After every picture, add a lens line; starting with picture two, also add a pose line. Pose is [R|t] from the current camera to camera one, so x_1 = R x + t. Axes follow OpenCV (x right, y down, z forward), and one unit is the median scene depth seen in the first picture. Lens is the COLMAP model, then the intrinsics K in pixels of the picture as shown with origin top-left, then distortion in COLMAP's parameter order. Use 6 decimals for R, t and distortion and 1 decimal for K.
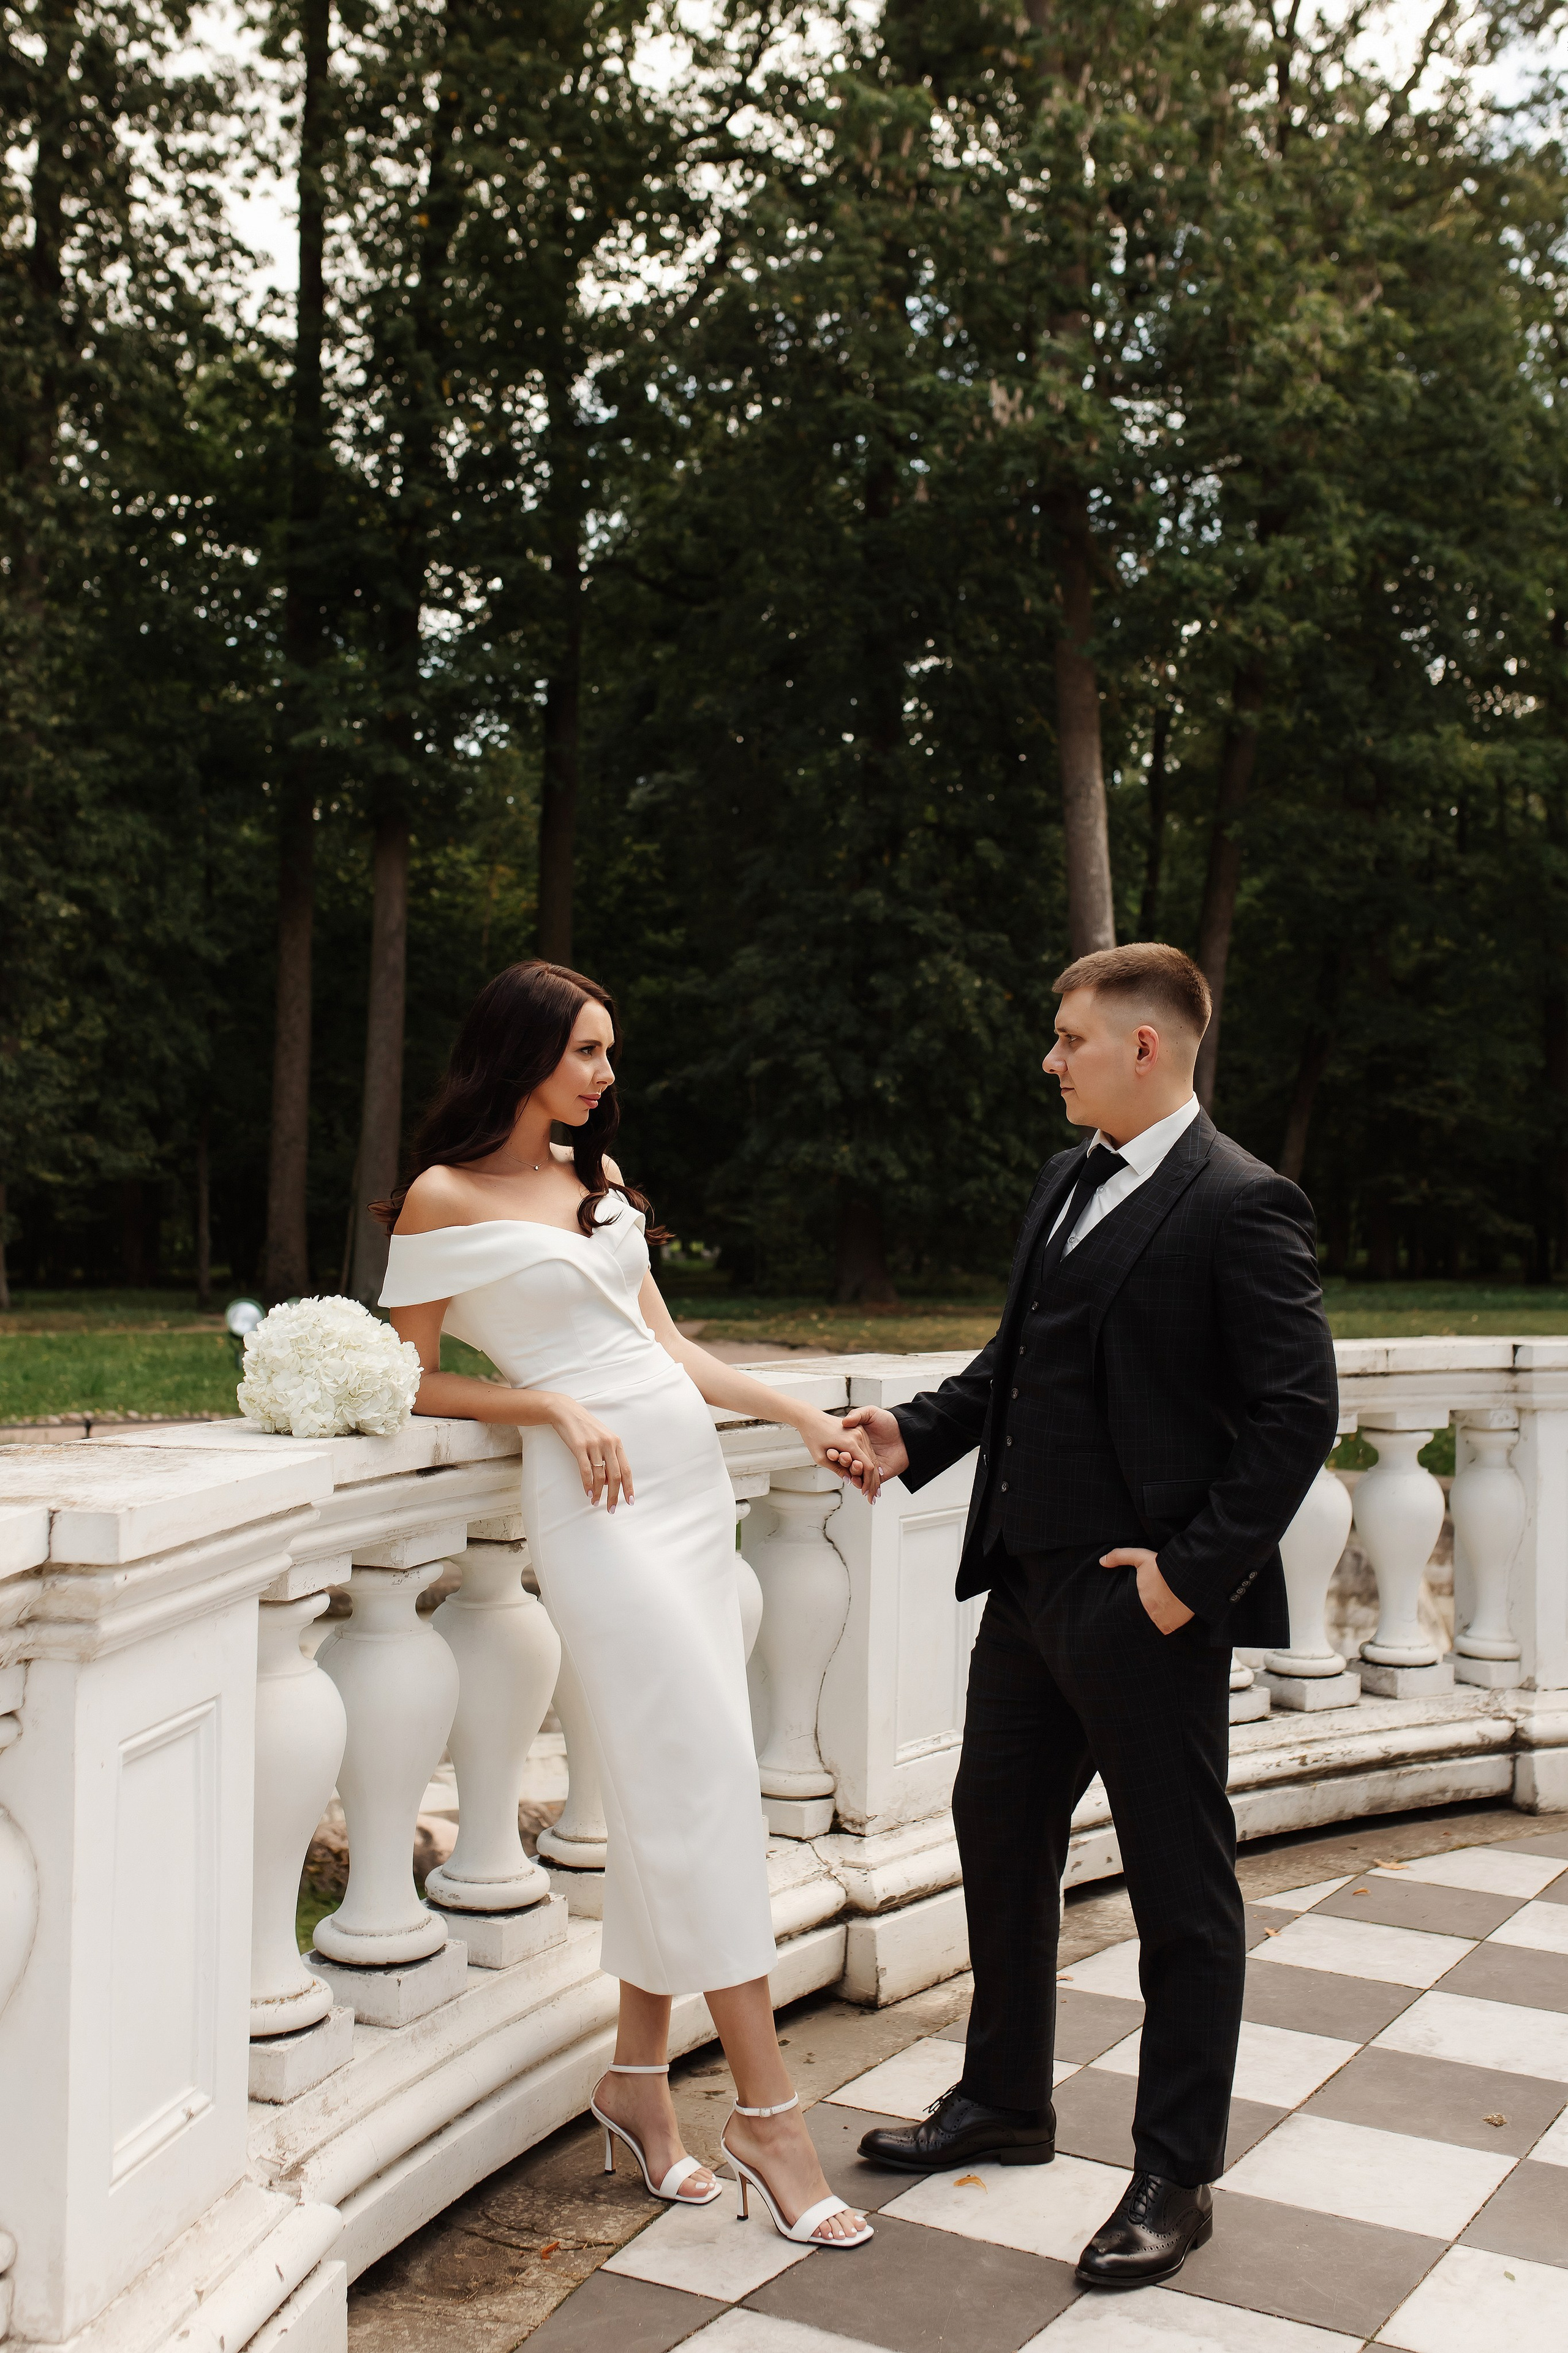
lens RADIAL K [[2461.8, 0, 756.4], [0, 2461.8, 1127.4], [0, 0, 1]] dist [0.007070, -0.021492]
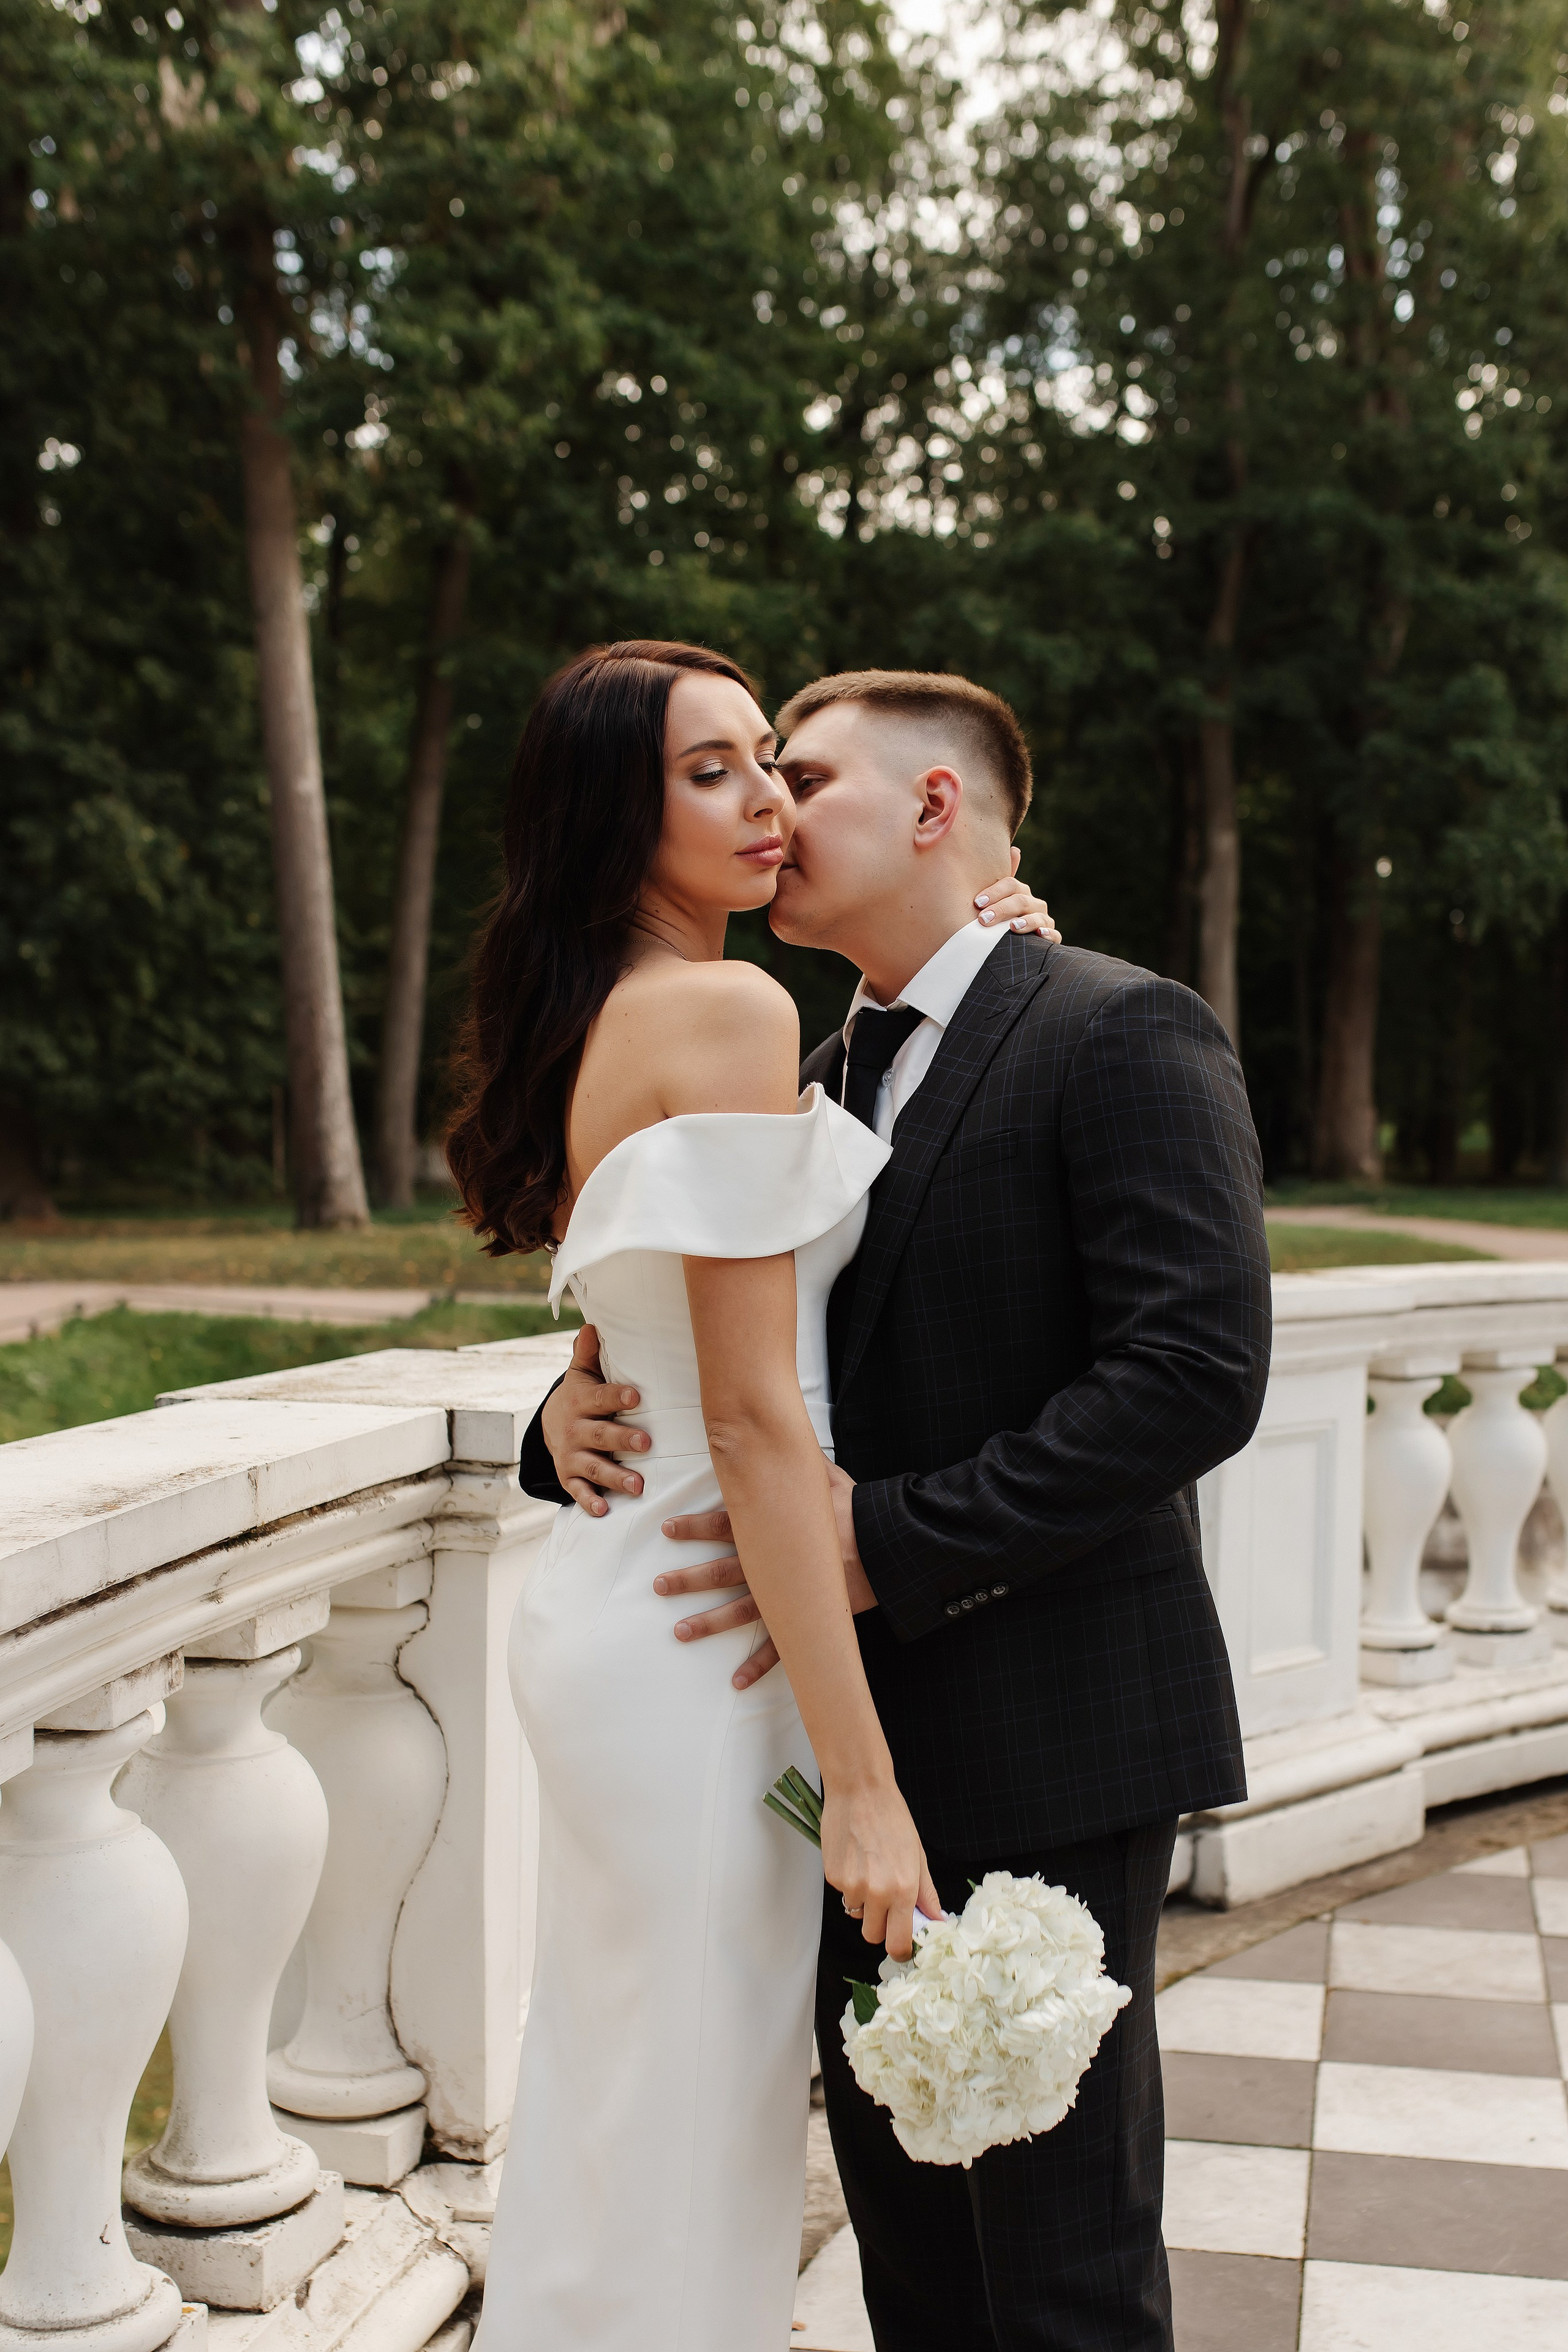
lens RADIAL K [[2502.9, 0, 782.7], [0, 2502.9, 1233.4], [0, 0, 1]] dist [0.066157, -0.005421]
pose [[0.930450, -0.030121, 0.365179, -0.028094], [0.000058, 0.996628, 0.082058, 0.006838], [-0.366419, -0.076330, 0.927314, 0.126112]]
